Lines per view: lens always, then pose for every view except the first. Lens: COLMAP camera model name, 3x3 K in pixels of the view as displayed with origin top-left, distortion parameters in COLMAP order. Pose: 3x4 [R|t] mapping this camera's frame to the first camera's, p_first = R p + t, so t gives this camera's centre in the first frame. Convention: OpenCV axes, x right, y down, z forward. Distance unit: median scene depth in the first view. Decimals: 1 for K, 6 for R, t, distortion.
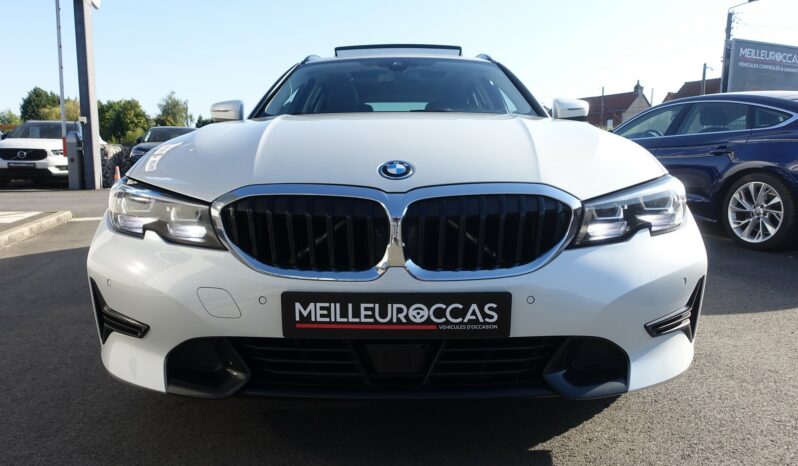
lens RADIAL K [[547.4, 0, 399.0], [0, 547.4, 233.0], [0, 0, 1]] dist [-0.001069, 0.001466]
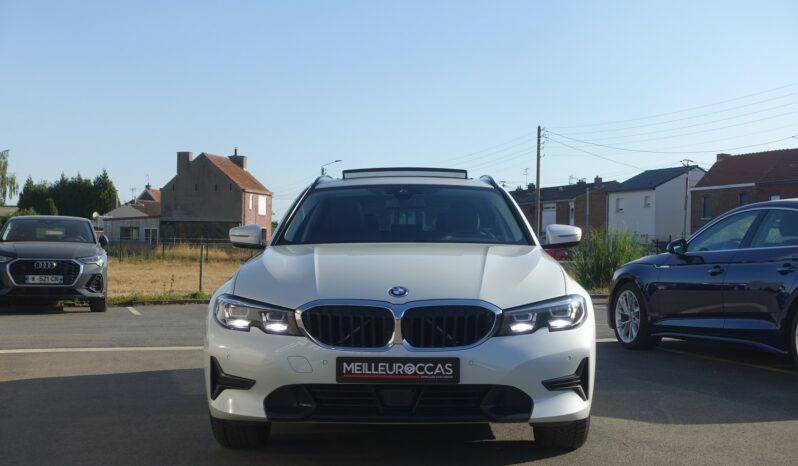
lens RADIAL K [[1140.5, 0, 399.0], [0, 1140.5, 233.0], [0, 0, 1]] dist [-0.002844, 0.004860]
pose [[0.999849, 0.003570, -0.017022, 0.061438], [-0.006253, 0.987050, -0.160290, 0.302029], [0.016229, 0.160372, 0.986923, -2.803834]]
